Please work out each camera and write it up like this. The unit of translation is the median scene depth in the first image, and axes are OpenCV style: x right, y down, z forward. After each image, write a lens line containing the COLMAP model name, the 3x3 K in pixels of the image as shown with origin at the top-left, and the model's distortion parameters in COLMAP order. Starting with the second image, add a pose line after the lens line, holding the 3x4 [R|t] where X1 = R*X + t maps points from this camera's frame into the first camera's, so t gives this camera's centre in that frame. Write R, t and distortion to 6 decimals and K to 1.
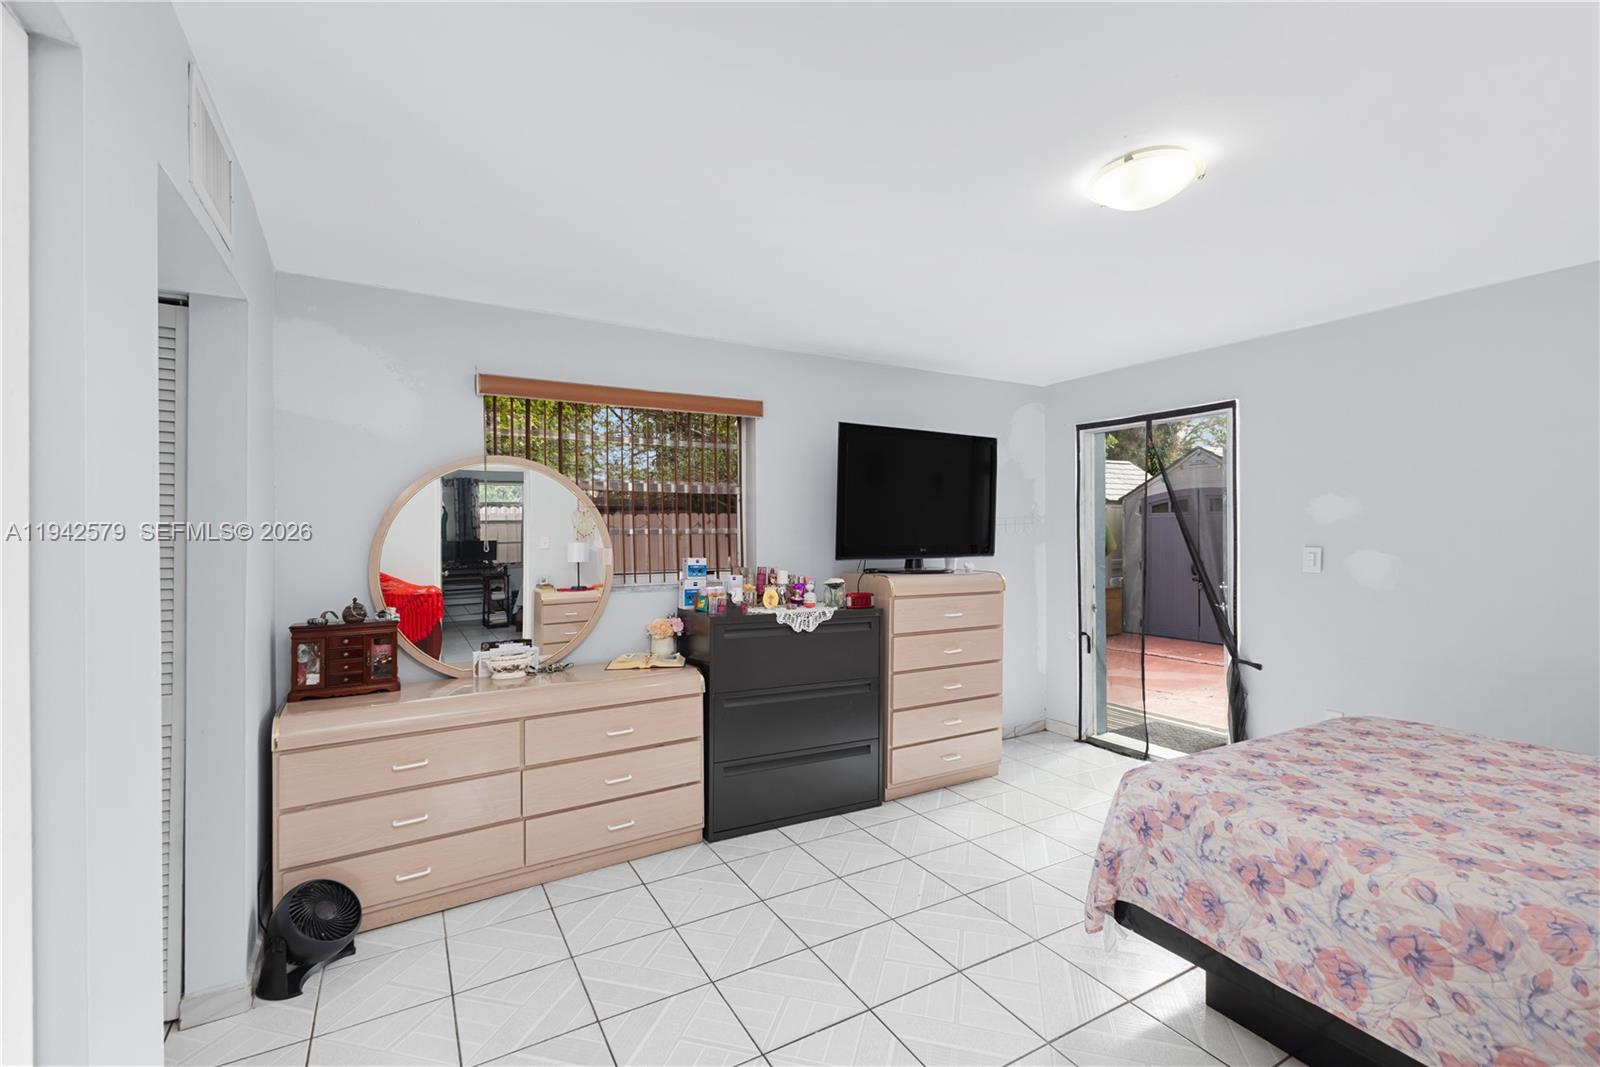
lens RADIAL K [[697.9, 0, 804.1], [0, 697.9, 528.1], [0, 0, 1]] dist [0.002861, -0.000463]
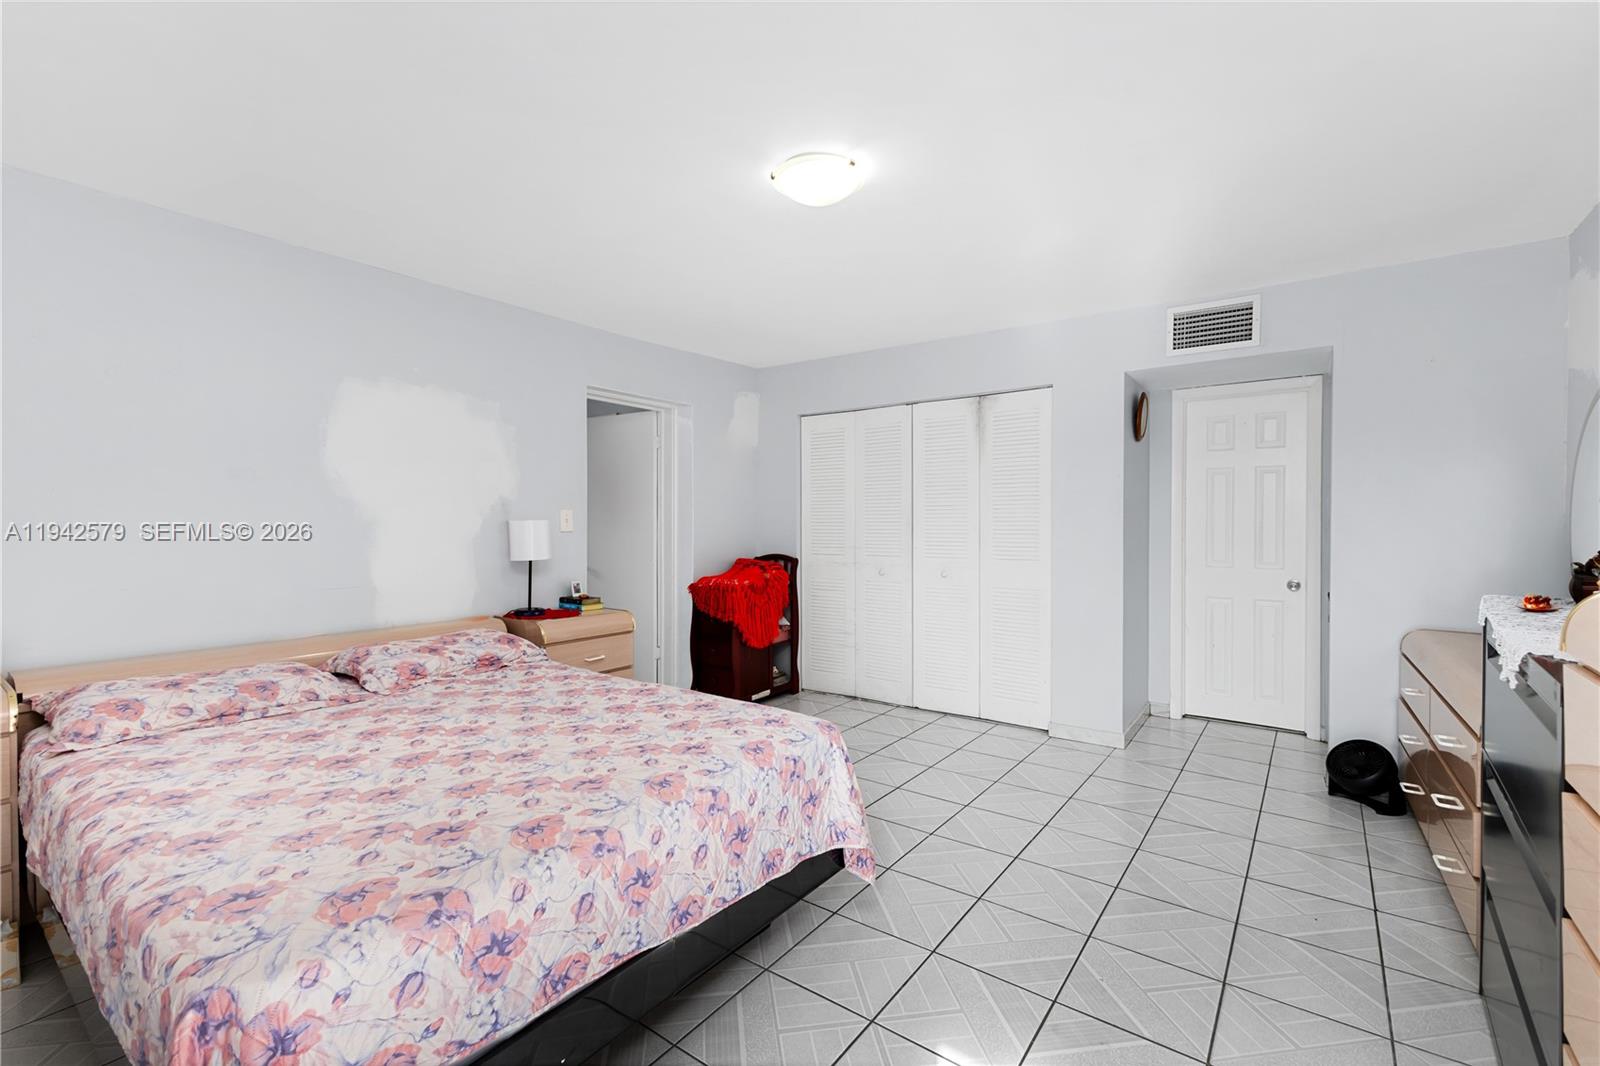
lens RADIAL K [[697.9, 0, 804.1], [0, 697.9, 527.6], [0, 0, 1]] dist [0.002861, -0.000463]
pose [[-0.919764, 0.003743, -0.392453, 0.725327], [-0.001252, 0.999921, 0.012472, 0.043939], [0.392469, 0.011963, -0.919687, 2.104247]]
